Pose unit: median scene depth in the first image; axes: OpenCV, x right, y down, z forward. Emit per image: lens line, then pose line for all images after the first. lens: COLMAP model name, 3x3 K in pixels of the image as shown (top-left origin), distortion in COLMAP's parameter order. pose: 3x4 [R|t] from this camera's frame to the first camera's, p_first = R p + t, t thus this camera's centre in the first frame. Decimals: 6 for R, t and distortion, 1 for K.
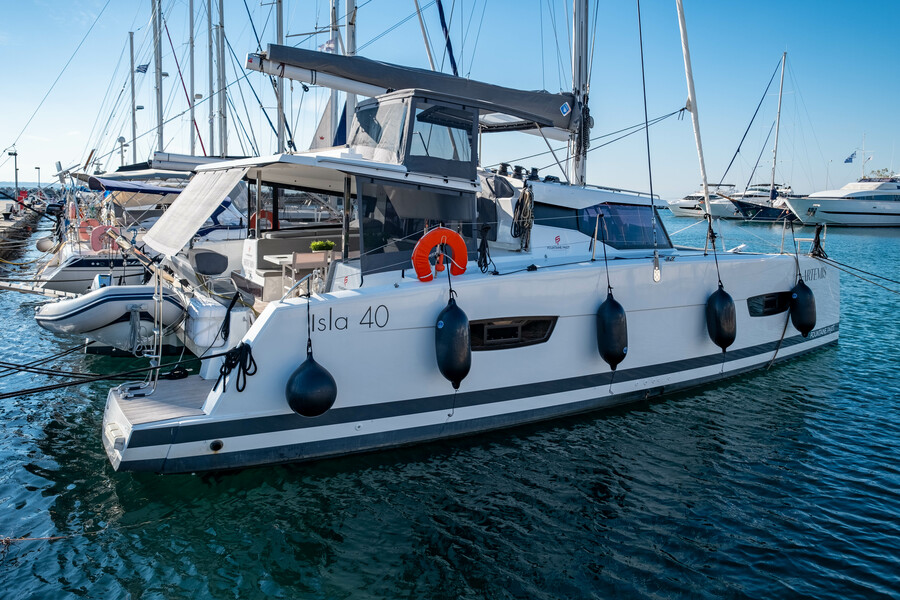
lens RADIAL K [[664.2, 0, 450.3], [0, 664.2, 354.2], [0, 0, 1]] dist [-0.001249, 0.000382]
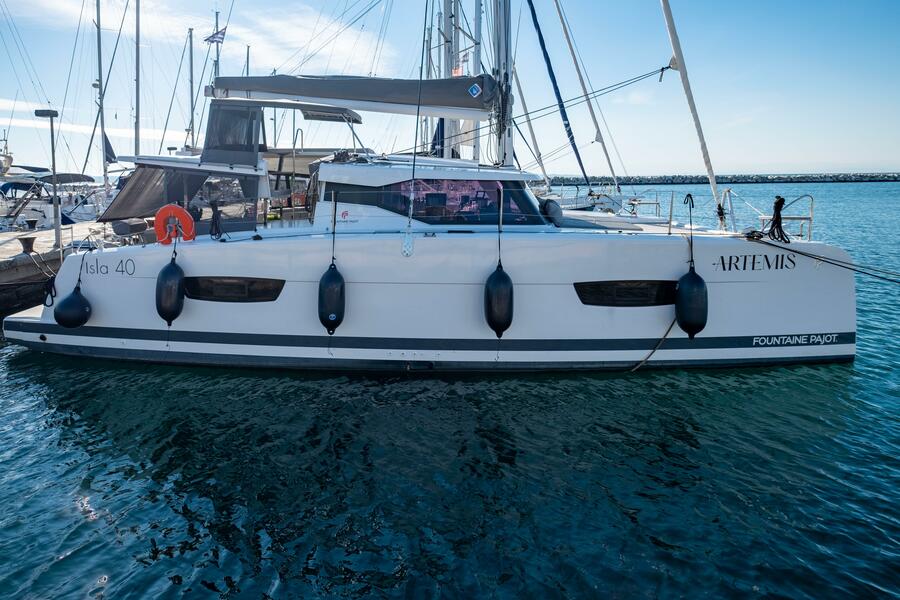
lens RADIAL K [[504.0, 0, 450.0], [0, 504.0, 300.0], [0, 0, 1]] dist [0.001485, 0.000746]
pose [[0.784868, 0.115054, -0.608888, 0.792817], [-0.111446, 0.992799, 0.043941, -0.080393], [0.609559, 0.033370, 0.792038, 0.410288]]
